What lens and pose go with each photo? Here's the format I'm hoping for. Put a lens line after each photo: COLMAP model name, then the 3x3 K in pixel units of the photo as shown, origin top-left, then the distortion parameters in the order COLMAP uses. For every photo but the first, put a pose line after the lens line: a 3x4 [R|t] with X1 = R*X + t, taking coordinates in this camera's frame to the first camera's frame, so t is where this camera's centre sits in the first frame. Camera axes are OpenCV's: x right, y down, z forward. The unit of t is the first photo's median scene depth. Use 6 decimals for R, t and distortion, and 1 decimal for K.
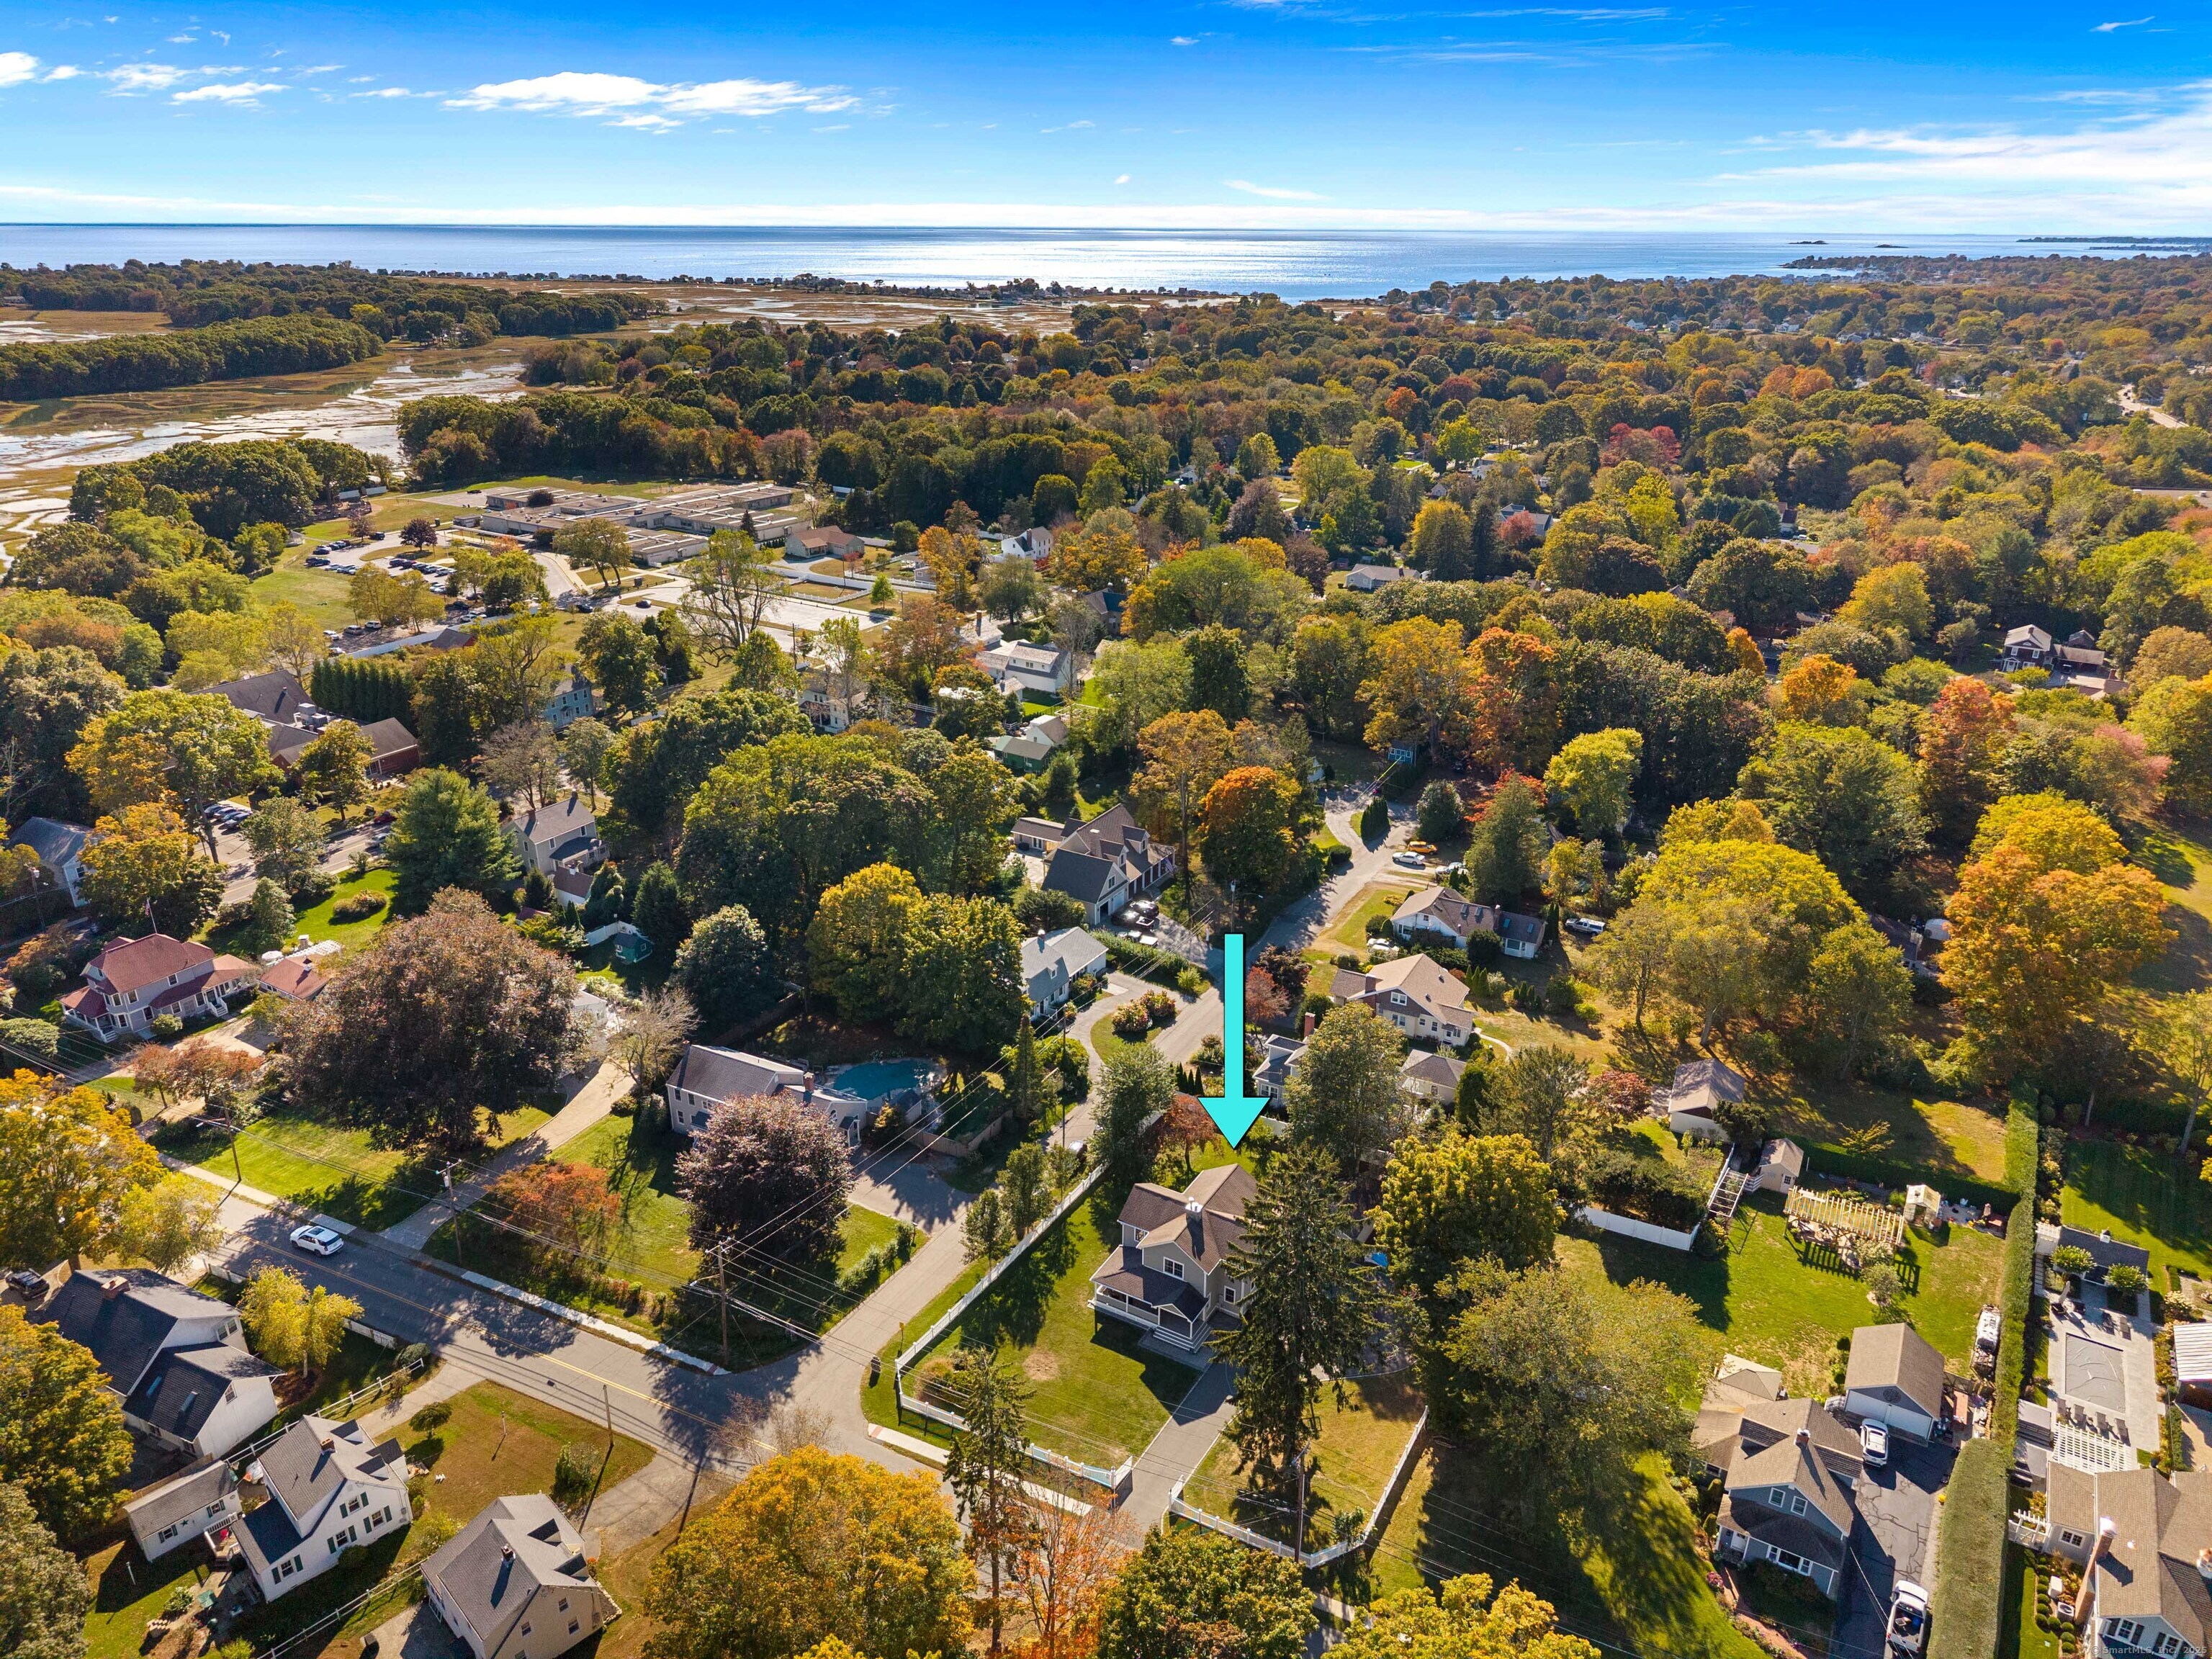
lens RADIAL K [[1493.9, 0, 1106.0], [0, 1493.9, 829.5], [0, 0, 1]] dist [0.046058, -0.047666]
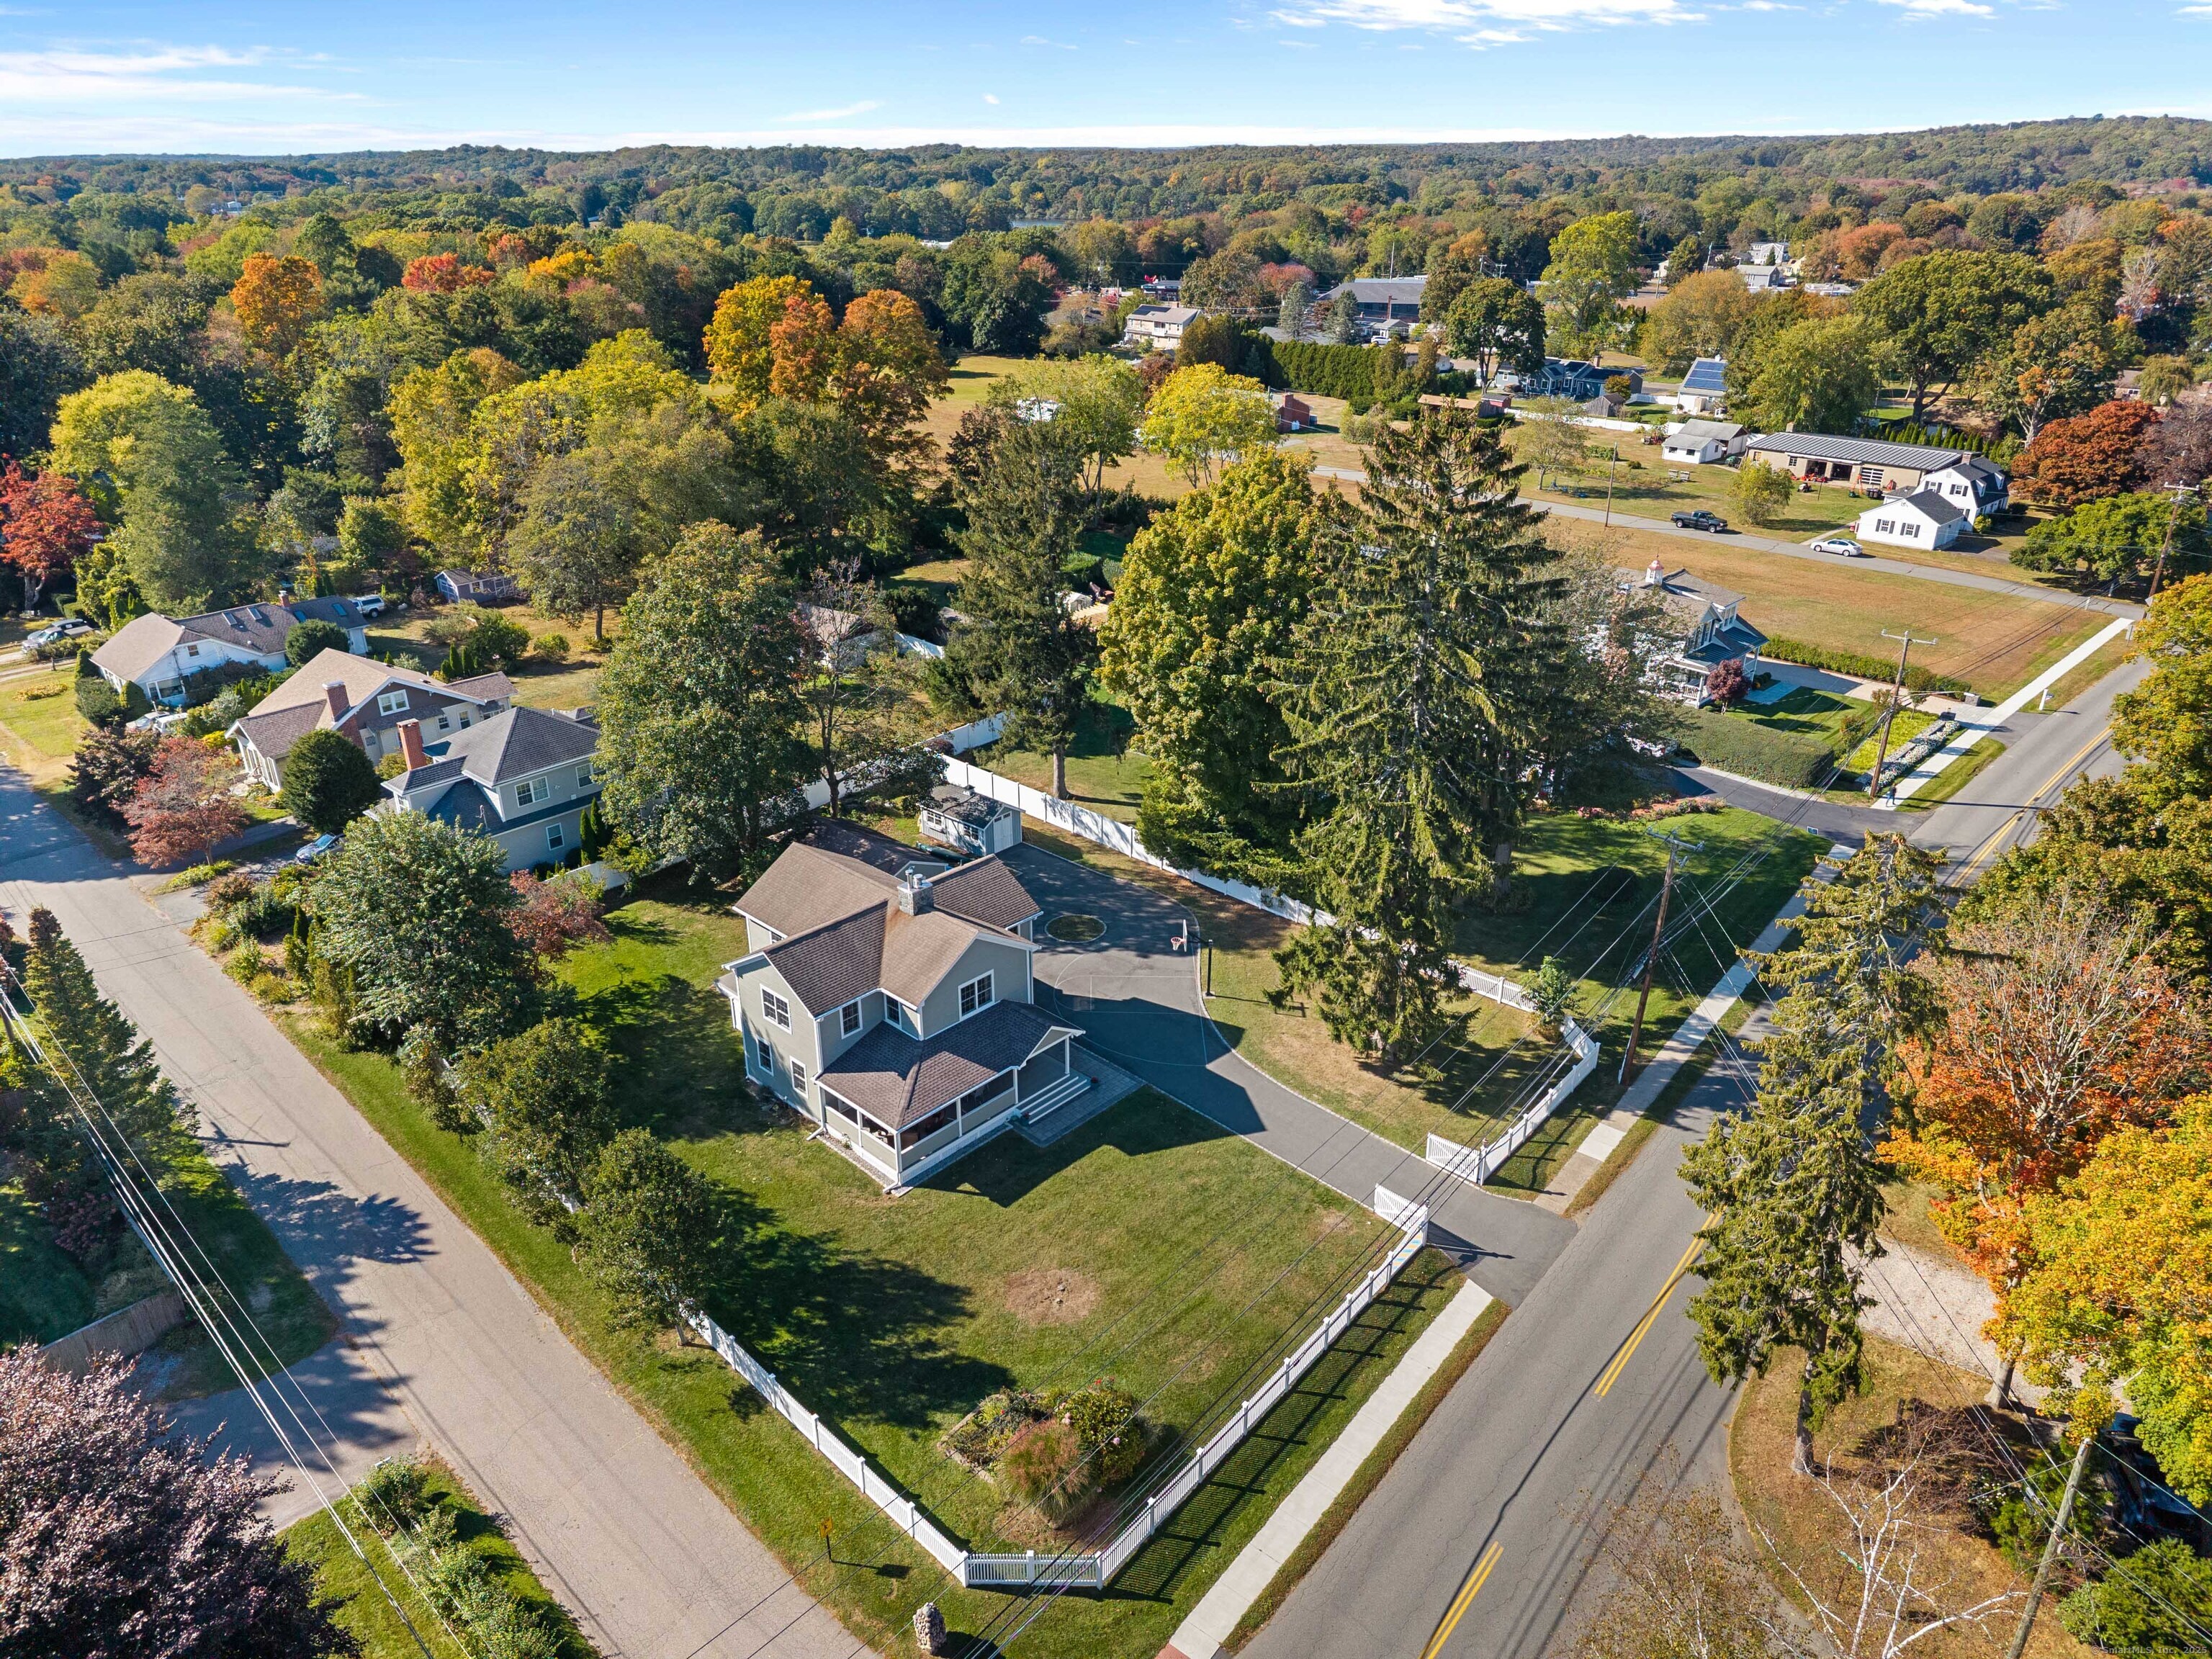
lens RADIAL K [[1493.9, 0, 1106.0], [0, 1493.9, 829.5], [0, 0, 1]] dist [0.046058, -0.047666]
pose [[0.227251, -0.410321, 0.883173, -0.337637], [0.369216, 0.875495, 0.311751, 0.104754], [-0.901131, 0.255236, 0.350454, 0.744233]]
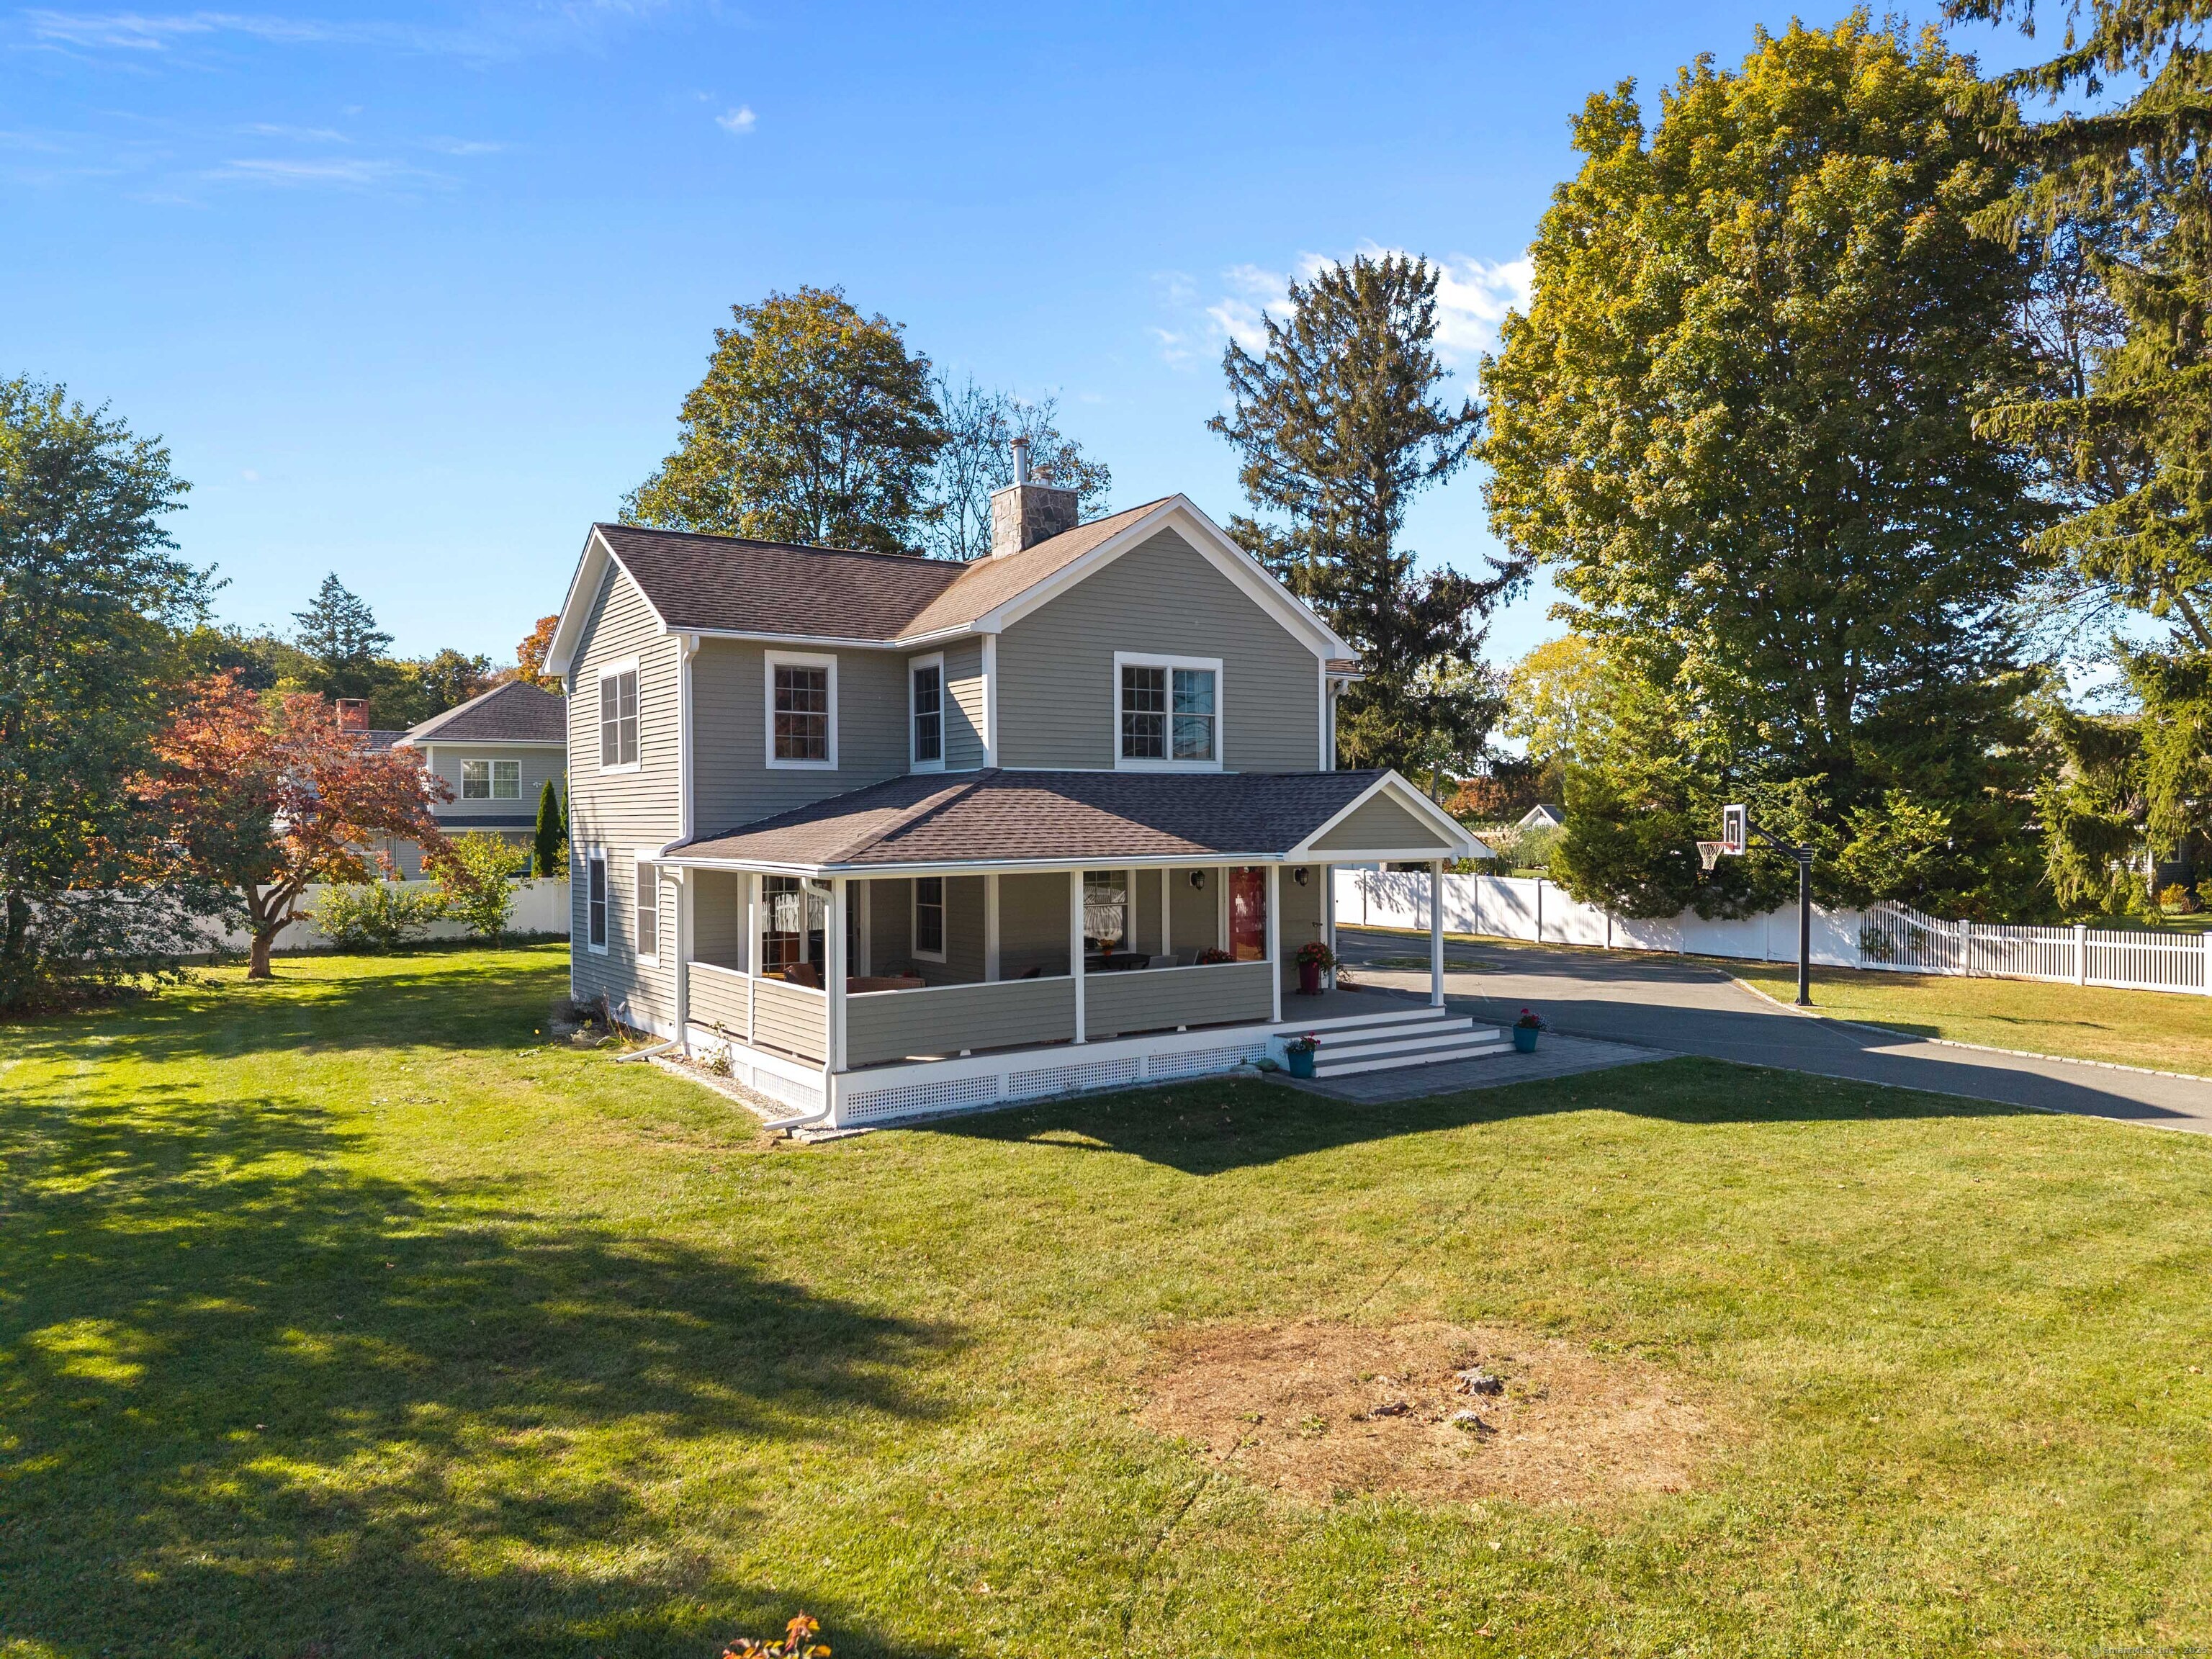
lens RADIAL K [[1493.9, 0, 1106.0], [0, 1493.9, 829.5], [0, 0, 1]] dist [0.046058, -0.047666]
pose [[0.429955, -0.023200, 0.902552, -0.106802], [0.346673, 0.927281, -0.141311, 0.312451], [-0.833641, 0.373647, 0.406732, 0.901158]]
